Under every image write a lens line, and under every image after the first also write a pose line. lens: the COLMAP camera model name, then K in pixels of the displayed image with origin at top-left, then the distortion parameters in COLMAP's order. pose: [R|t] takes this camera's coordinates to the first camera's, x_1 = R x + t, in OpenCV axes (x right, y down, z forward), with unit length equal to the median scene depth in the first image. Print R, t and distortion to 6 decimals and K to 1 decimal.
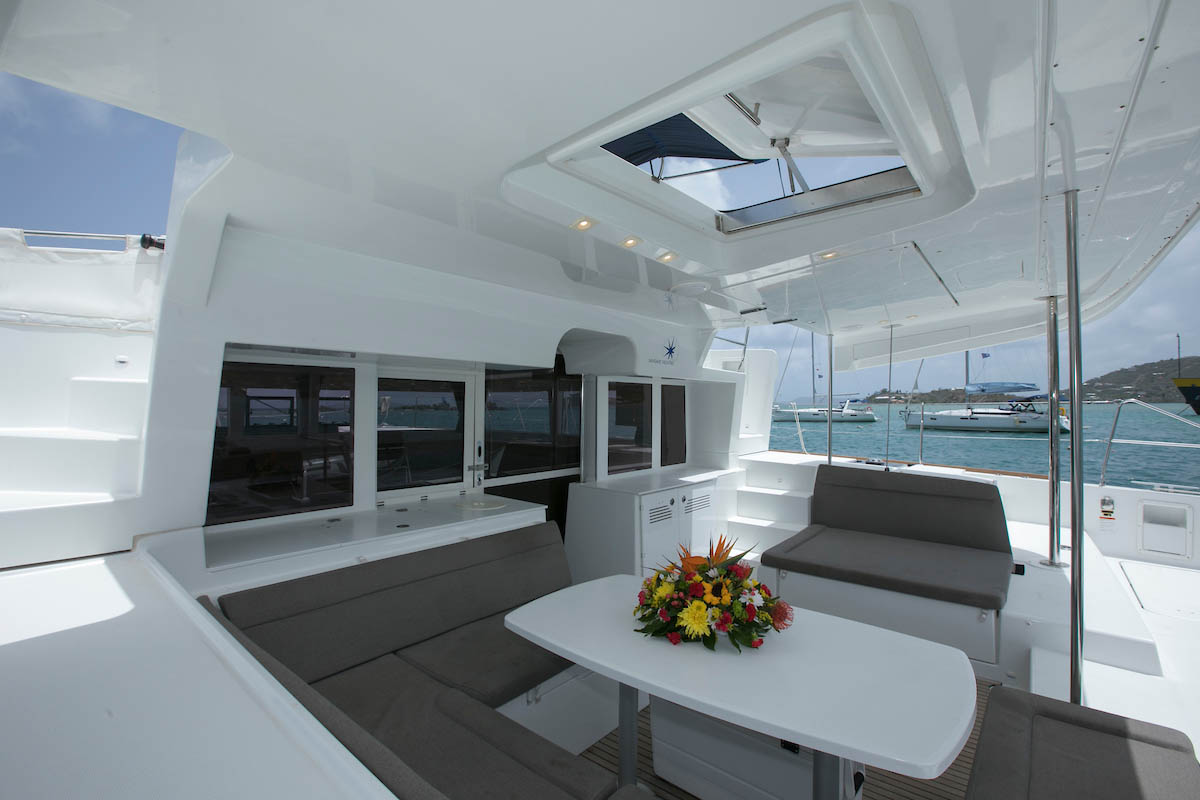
lens RADIAL K [[541.8, 0, 604.3], [0, 541.8, 389.9], [0, 0, 1]] dist [-0.019651, 0.004575]
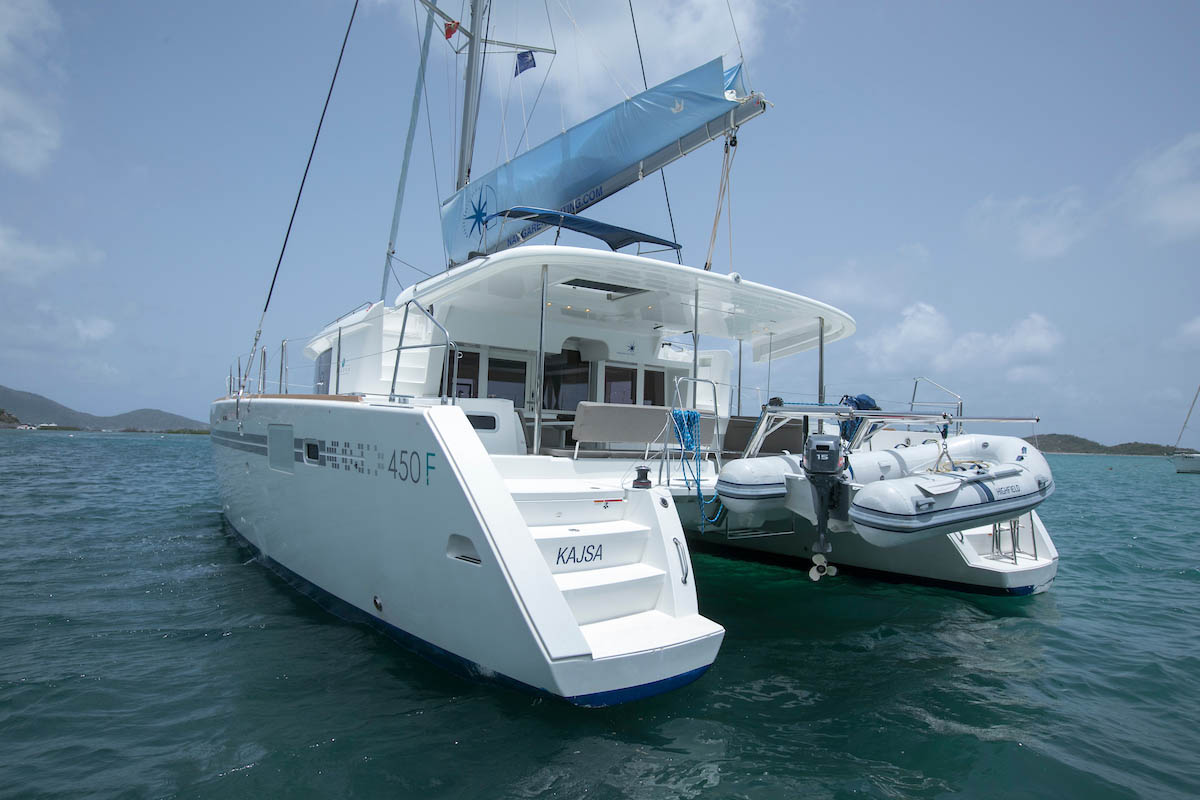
lens RADIAL K [[710.9, 0, 615.3], [0, 710.9, 404.0], [0, 0, 1]] dist [-0.063482, 0.000065]
pose [[0.976131, 0.009924, -0.216956, 0.792247], [-0.015953, 0.999533, -0.026055, 0.248292], [0.216596, 0.028894, 0.975834, -1.889198]]
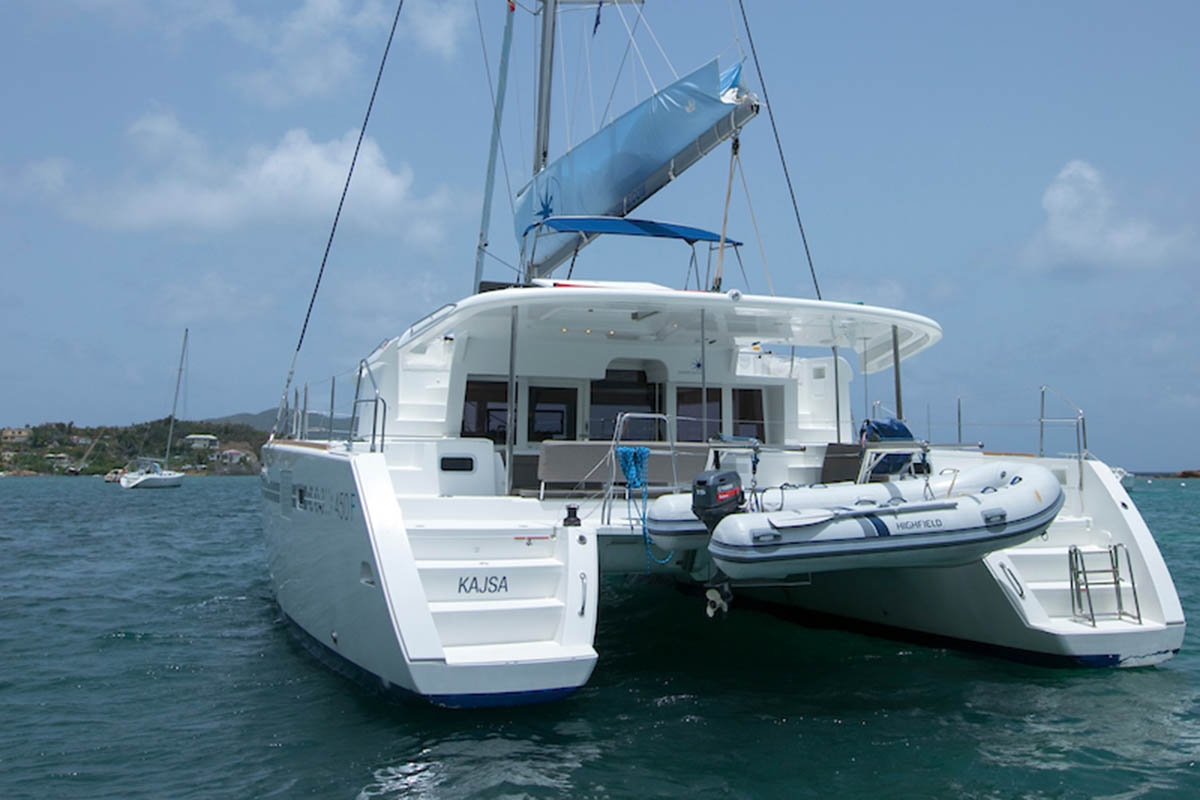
lens RADIAL K [[1181.9, 0, 624.3], [0, 1181.9, 182.6], [0, 0, 1]] dist [-0.020642, 0.000000]
pose [[0.870648, -0.119117, -0.477267, 2.167186], [0.013644, 0.975712, -0.218630, 0.211010], [0.491718, 0.183838, 0.851127, -2.850394]]
